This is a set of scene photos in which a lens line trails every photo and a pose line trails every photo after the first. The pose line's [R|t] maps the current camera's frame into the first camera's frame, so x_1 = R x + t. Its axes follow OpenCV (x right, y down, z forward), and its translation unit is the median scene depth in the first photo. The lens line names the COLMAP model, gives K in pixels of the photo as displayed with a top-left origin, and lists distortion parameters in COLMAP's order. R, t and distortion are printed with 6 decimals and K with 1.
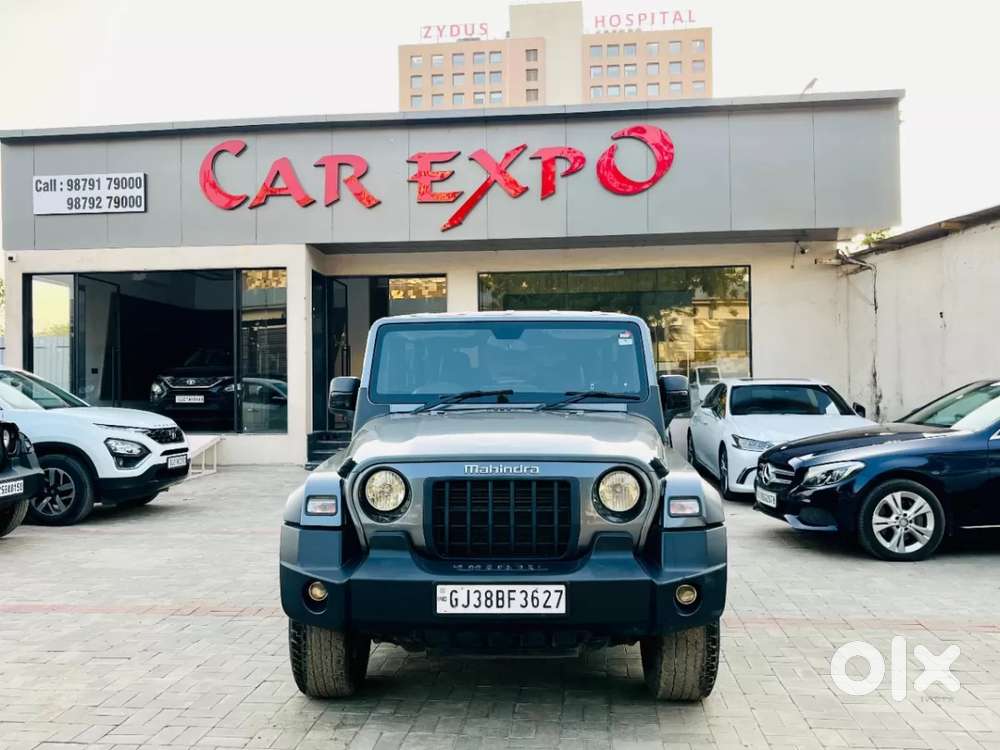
lens RADIAL K [[920.0, 0, 496.8], [0, 920.0, 370.4], [0, 0, 1]] dist [0.015675, -0.005043]
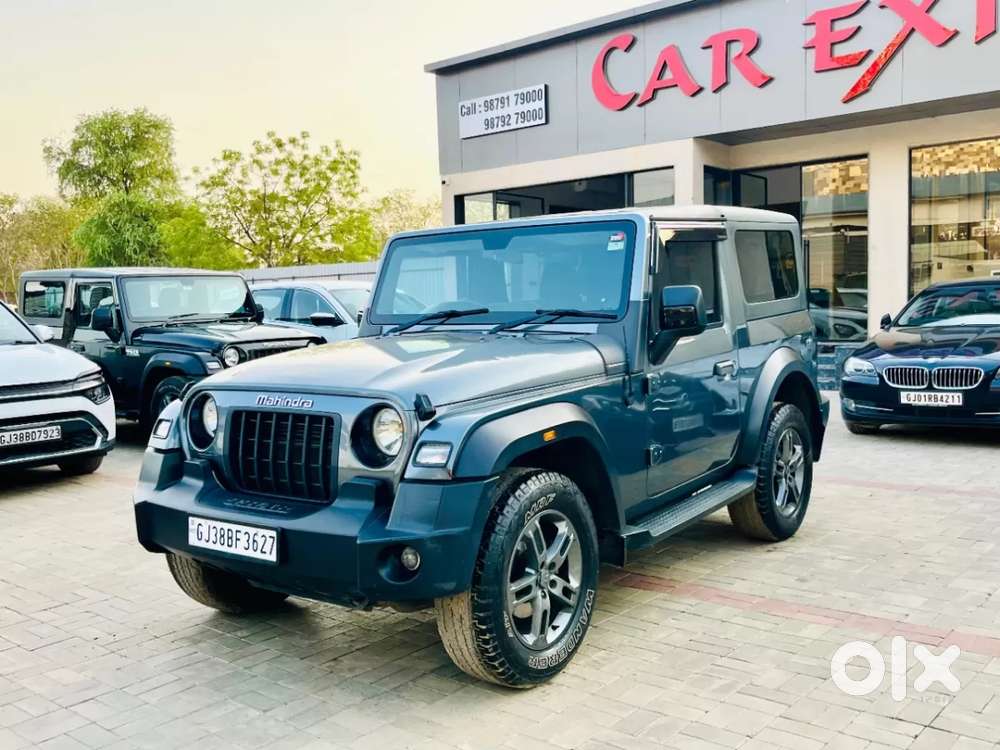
lens RADIAL K [[944.4, 0, 485.5], [0, 944.4, 362.0], [0, 0, 1]] dist [0.191059, -0.284919]
pose [[0.824922, 0.026296, -0.564634, 0.170632], [0.030265, 0.995430, 0.090576, -0.006263], [0.564435, -0.091807, 0.820356, 0.065743]]
